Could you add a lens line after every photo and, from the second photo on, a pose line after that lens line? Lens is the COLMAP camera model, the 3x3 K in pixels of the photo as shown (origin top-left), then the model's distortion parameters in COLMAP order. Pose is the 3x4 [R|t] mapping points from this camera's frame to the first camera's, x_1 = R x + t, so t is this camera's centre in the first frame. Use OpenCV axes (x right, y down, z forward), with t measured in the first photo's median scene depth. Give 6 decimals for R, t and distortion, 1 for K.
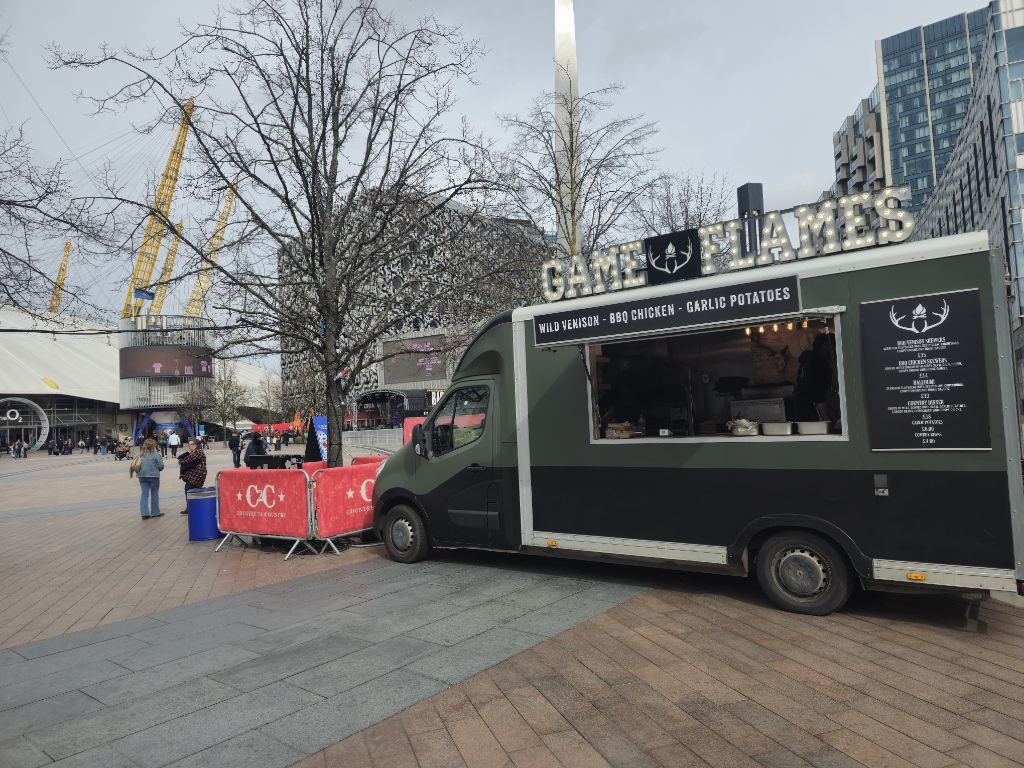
lens RADIAL K [[722.9, 0, 510.7], [0, 722.9, 361.9], [0, 0, 1]] dist [0.224331, -0.206729]
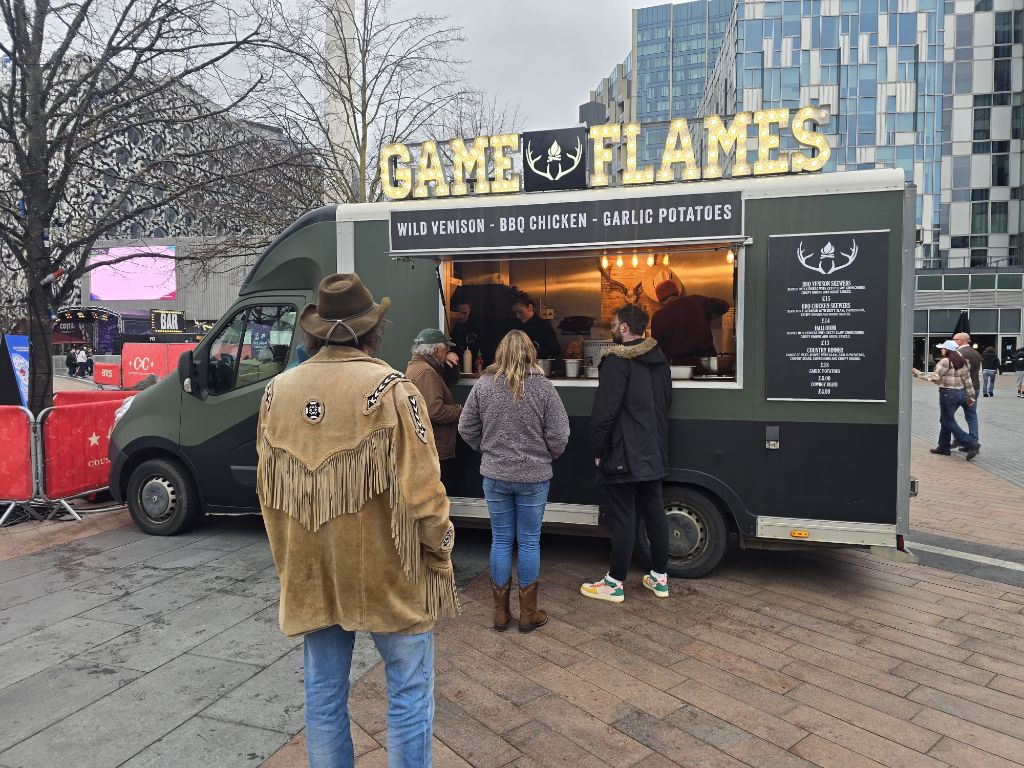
lens RADIAL K [[724.3, 0, 512.4], [0, 724.3, 361.0], [0, 0, 1]] dist [0.047764, -0.006572]
pose [[0.932756, 0.040225, 0.358258, -0.114467], [-0.070406, 0.994946, 0.071596, 0.026795], [-0.353567, -0.092005, 0.930874, 0.269418]]
